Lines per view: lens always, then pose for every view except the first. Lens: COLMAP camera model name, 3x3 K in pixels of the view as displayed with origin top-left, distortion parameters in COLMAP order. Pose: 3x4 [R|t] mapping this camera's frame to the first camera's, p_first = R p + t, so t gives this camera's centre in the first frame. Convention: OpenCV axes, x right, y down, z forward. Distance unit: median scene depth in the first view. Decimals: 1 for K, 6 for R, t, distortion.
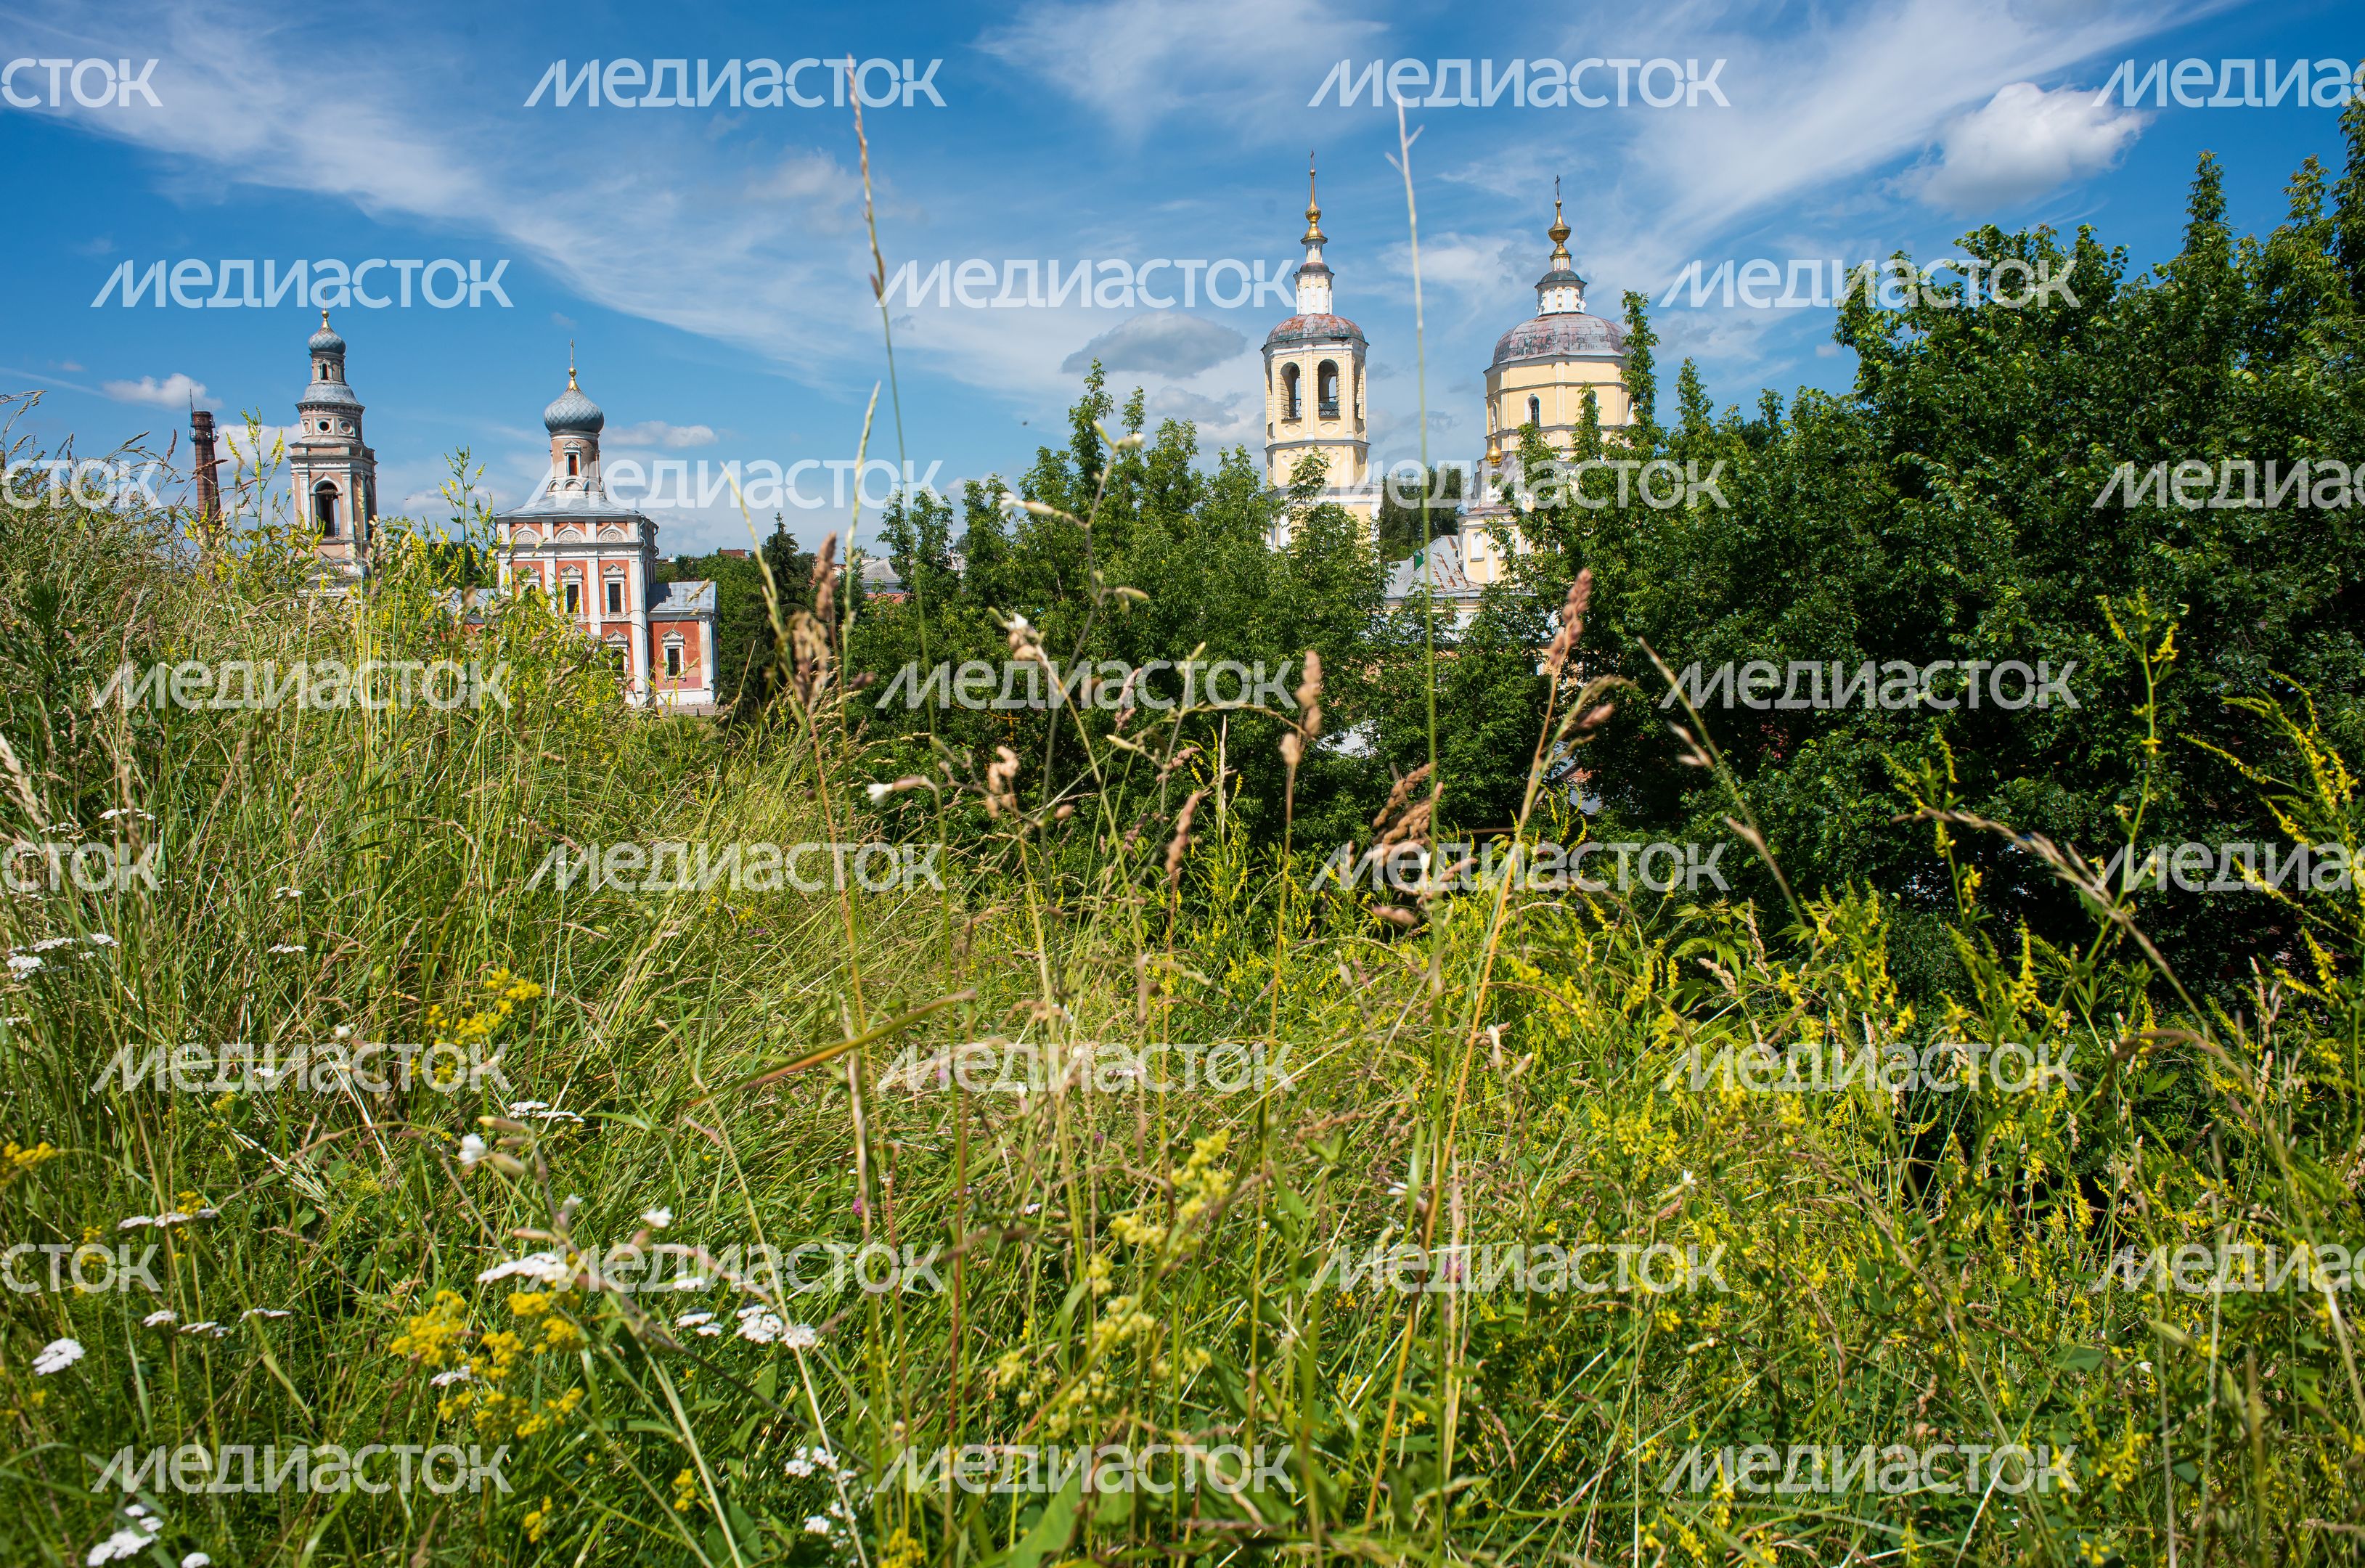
lens RADIAL K [[1598.1, 0, 1182.5], [0, 1598.1, 774.4], [0, 0, 1]] dist [-0.088950, 0.079037]
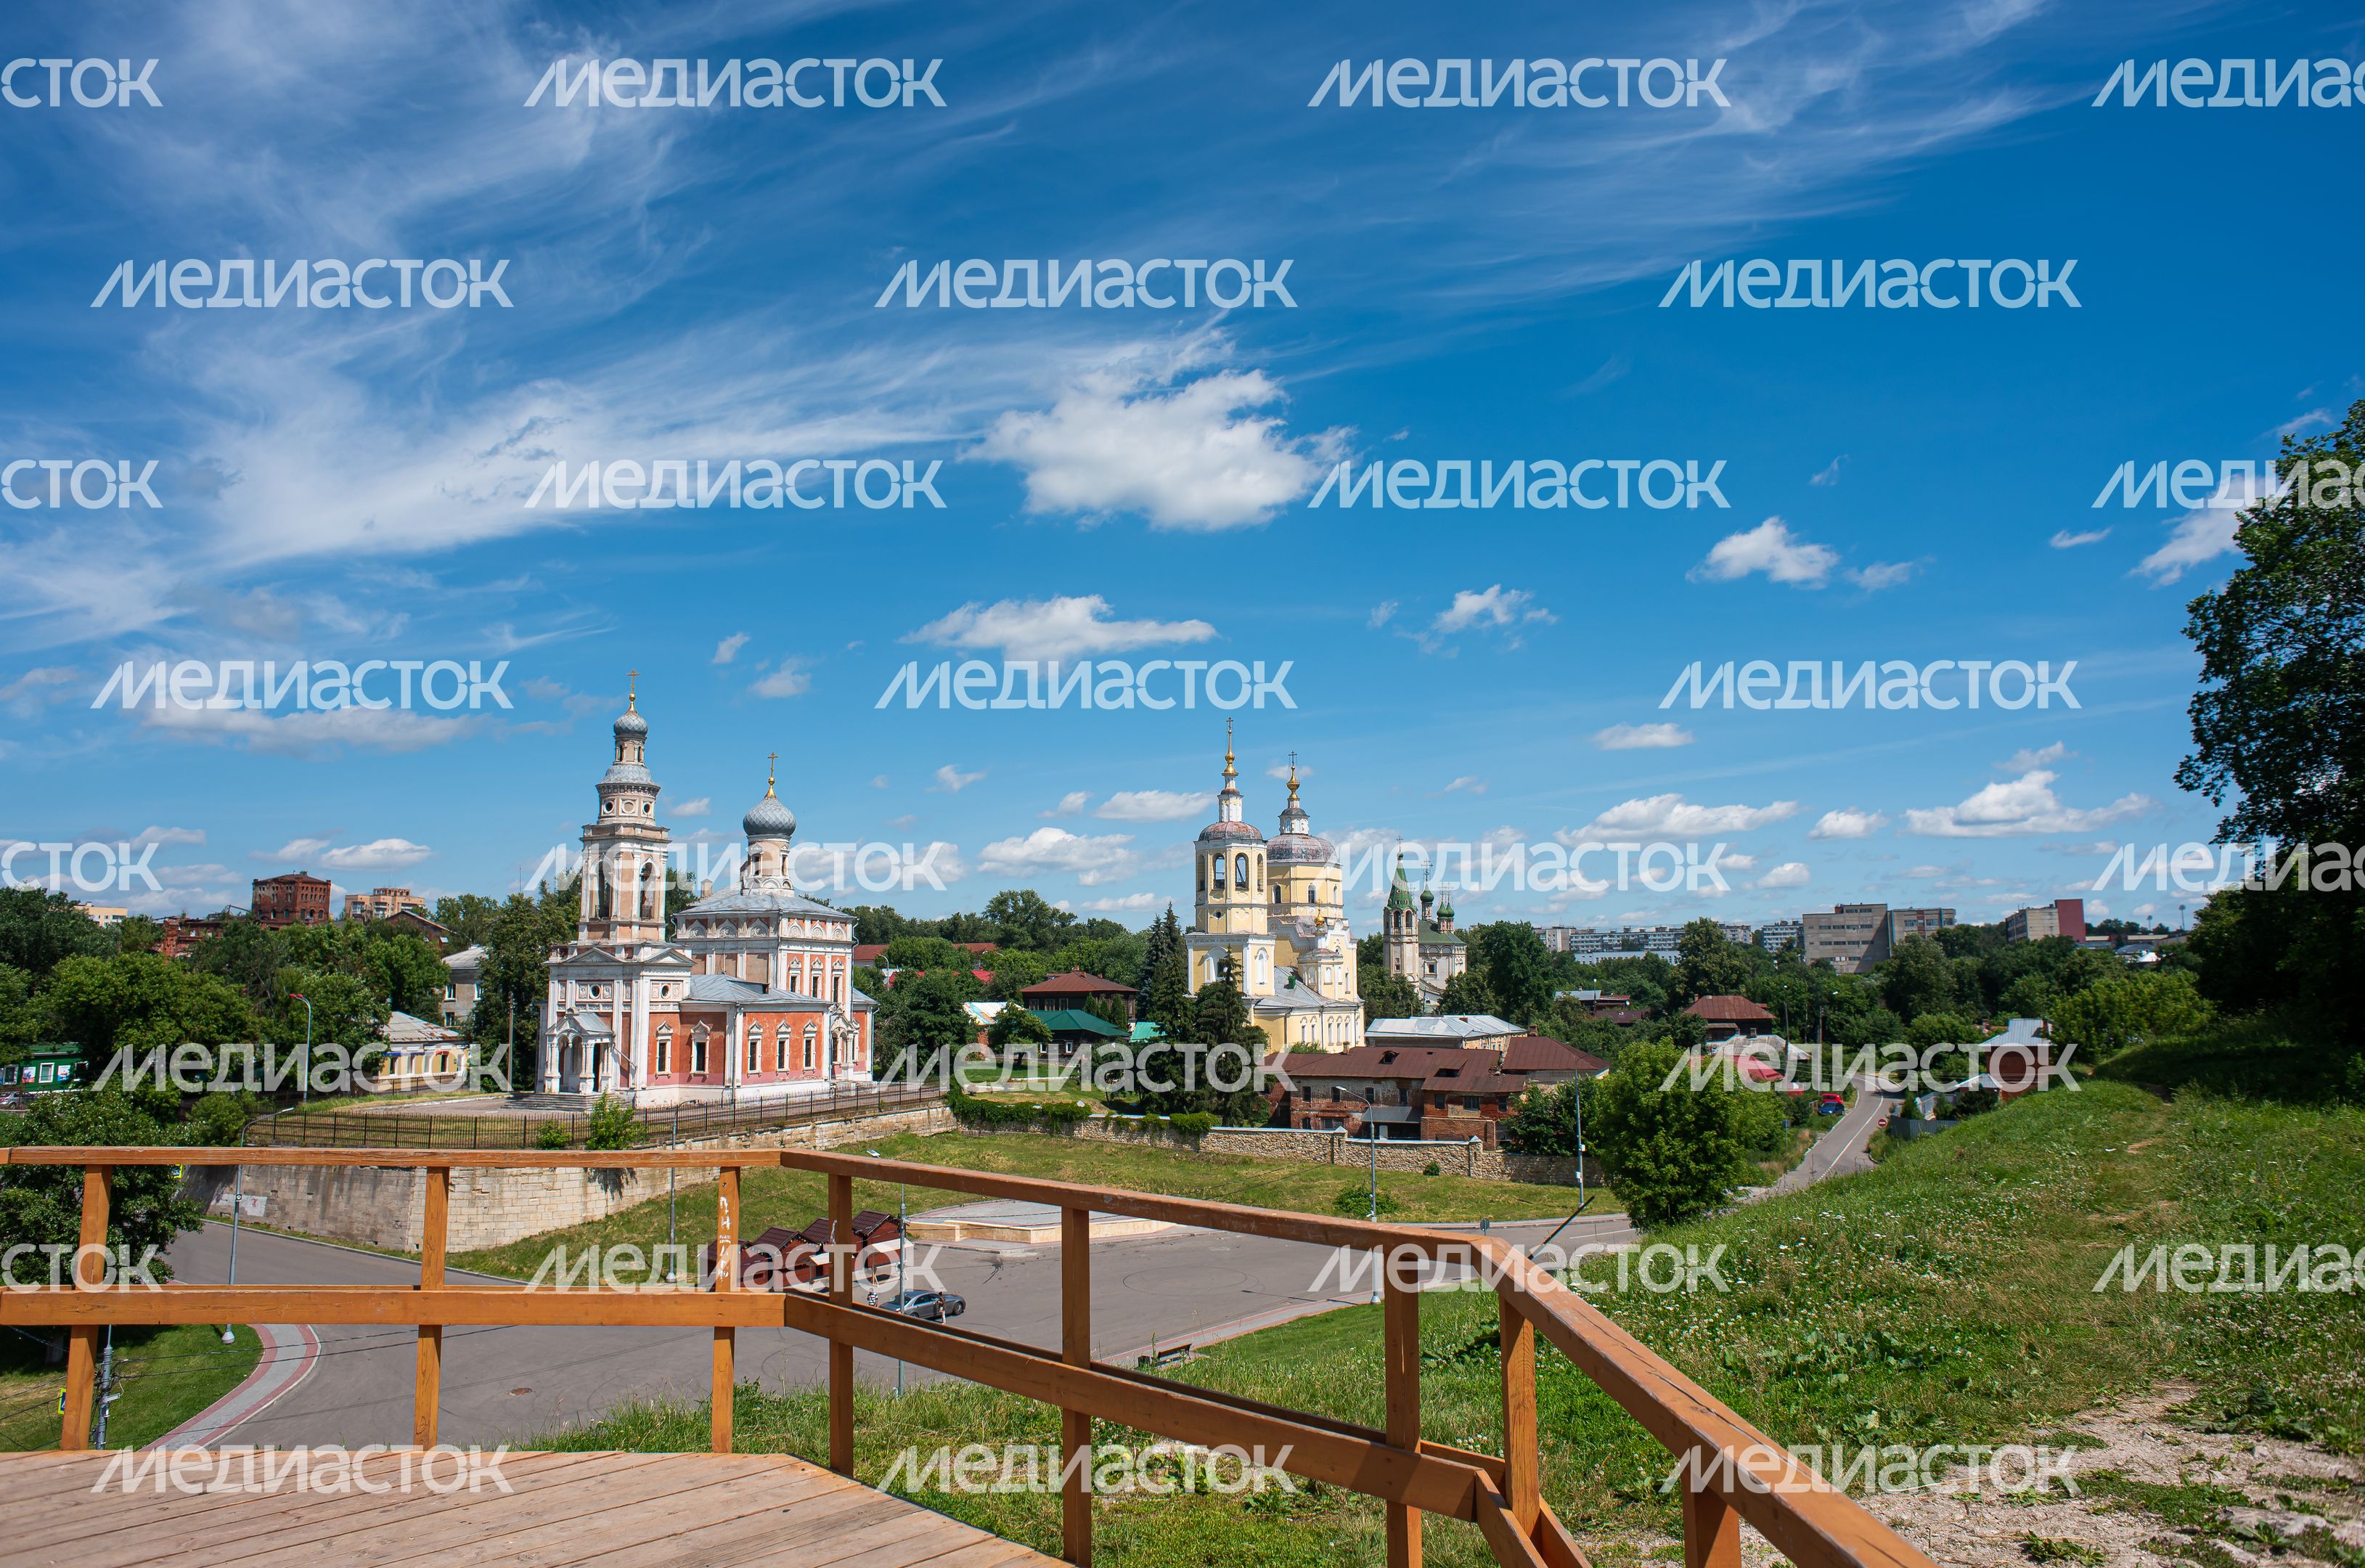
lens RADIAL K [[1598.1, 0, 1182.5], [0, 1598.1, 774.4], [0, 0, 1]] dist [-0.088950, 0.079037]
pose [[0.579466, 0.133936, 0.803916, -1.161836], [0.060103, 0.976695, -0.206045, -0.014259], [-0.812777, 0.167713, 0.557912, 0.150863]]
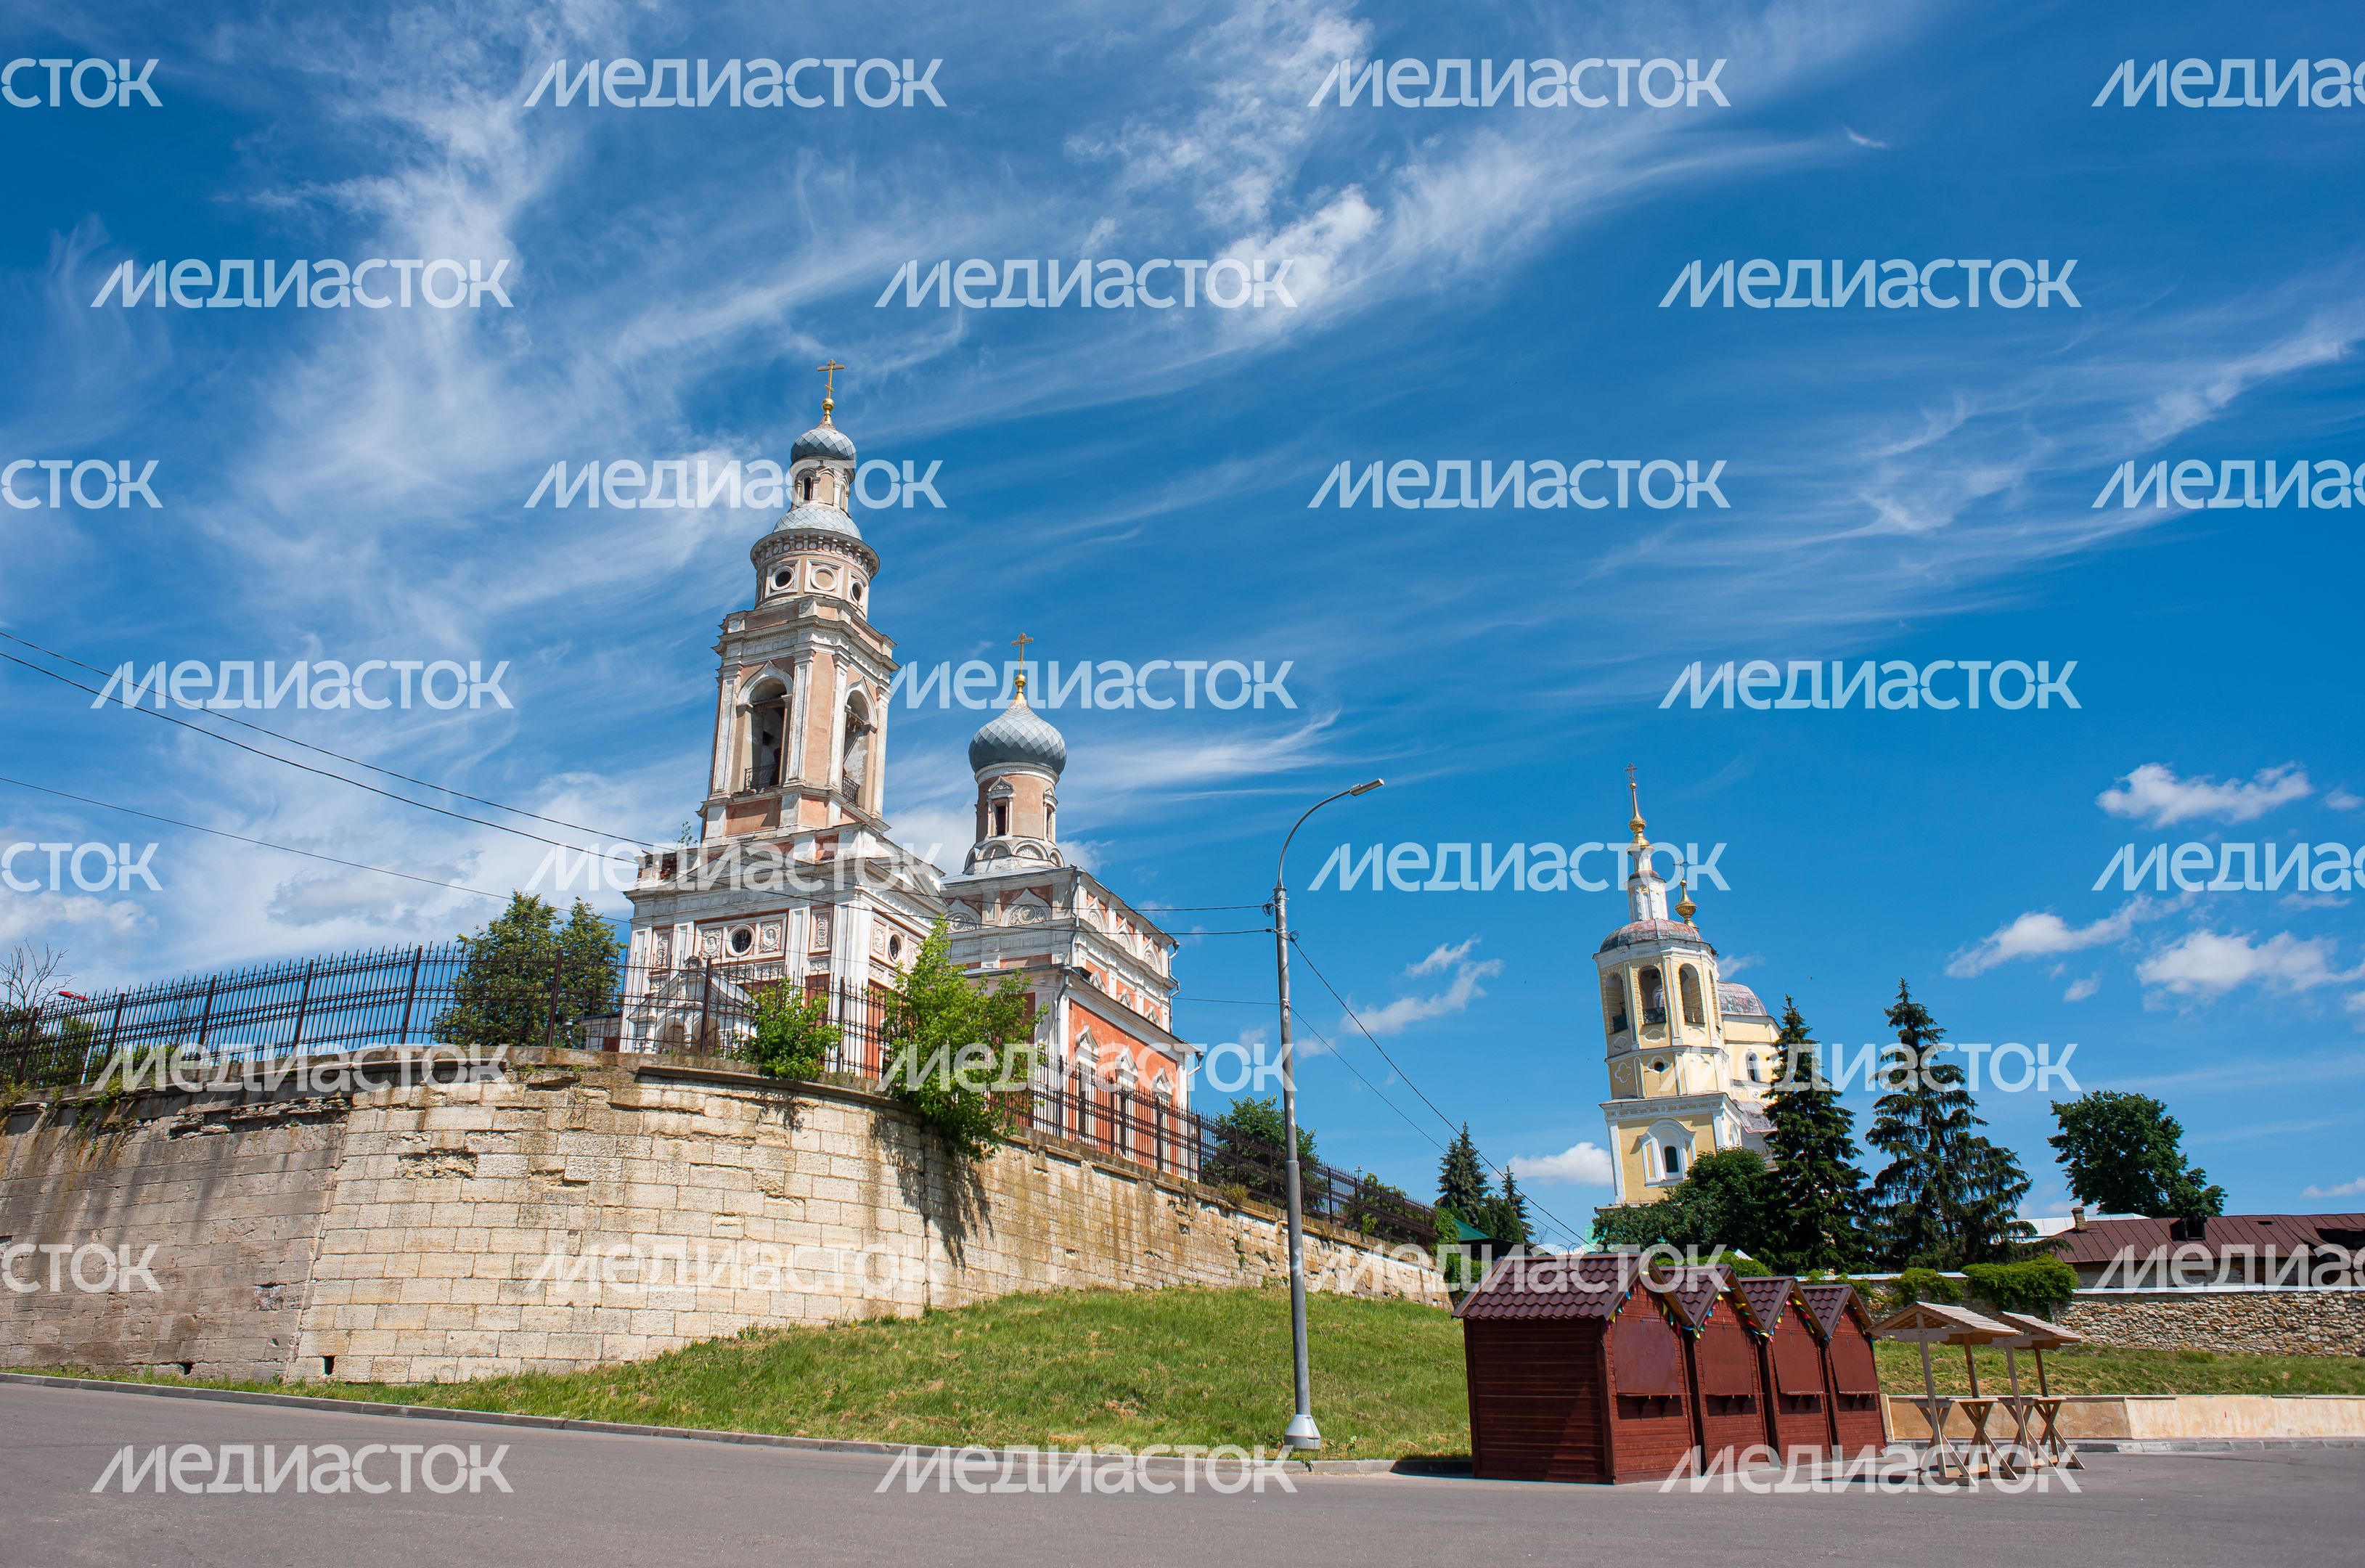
lens RADIAL K [[1760.3, 0, 1110.1], [0, 1760.3, 724.6], [0, 0, 1]] dist [-0.091344, 0.092970]
pose [[0.586323, 0.345834, 0.732547, -0.882650], [0.052344, 0.886228, -0.460282, 0.068064], [-0.808385, 0.308218, 0.501513, 0.672144]]
